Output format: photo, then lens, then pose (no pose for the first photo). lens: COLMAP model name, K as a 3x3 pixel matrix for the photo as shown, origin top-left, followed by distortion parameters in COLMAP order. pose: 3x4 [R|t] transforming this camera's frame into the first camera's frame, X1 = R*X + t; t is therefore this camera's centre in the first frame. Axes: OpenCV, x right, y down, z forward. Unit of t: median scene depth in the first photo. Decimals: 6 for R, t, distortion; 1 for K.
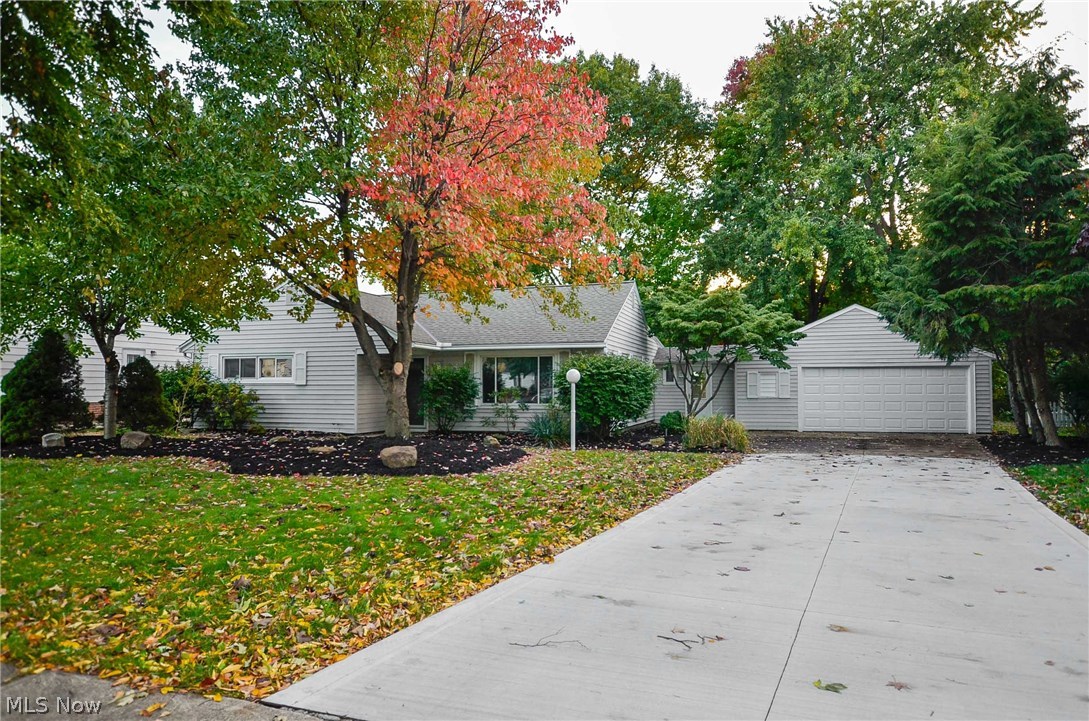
lens RADIAL K [[683.9, 0, 544.9], [0, 683.9, 361.6], [0, 0, 1]] dist [-0.004537, -0.000628]
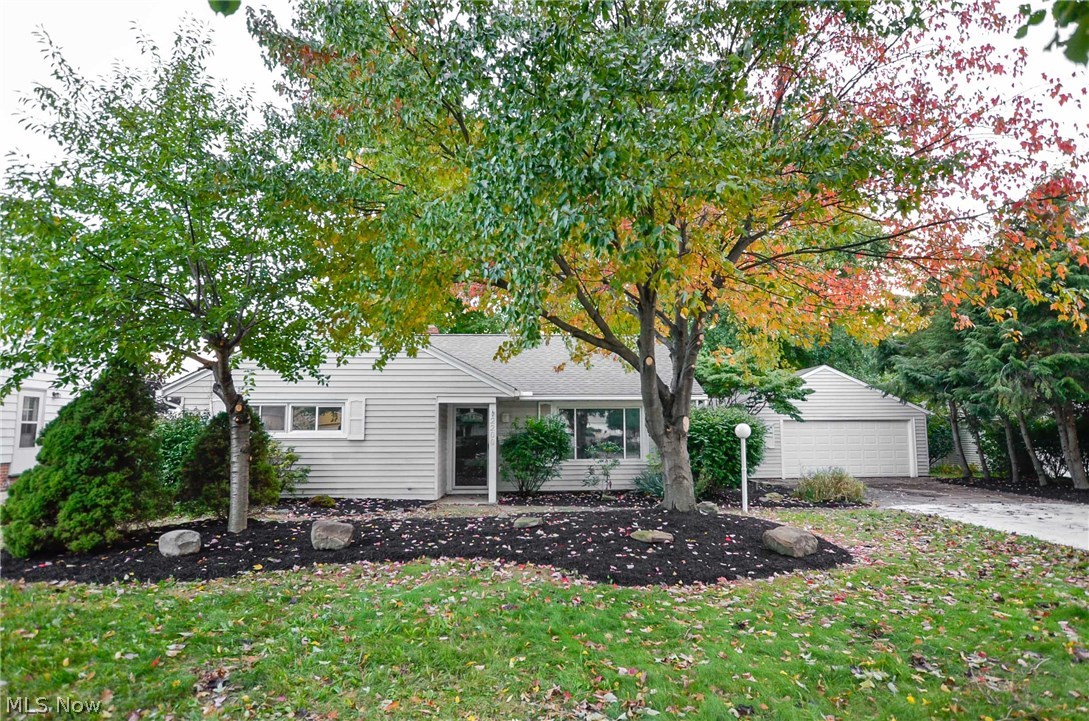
lens RADIAL K [[603.7, 0, 544.3], [0, 603.7, 359.9], [0, 0, 1]] dist [-0.000184, 0.000104]
pose [[0.941556, 0.037636, 0.334747, -0.391946], [-0.008779, 0.996143, -0.087305, -0.000078], [-0.336742, 0.079264, 0.938255, 0.250665]]
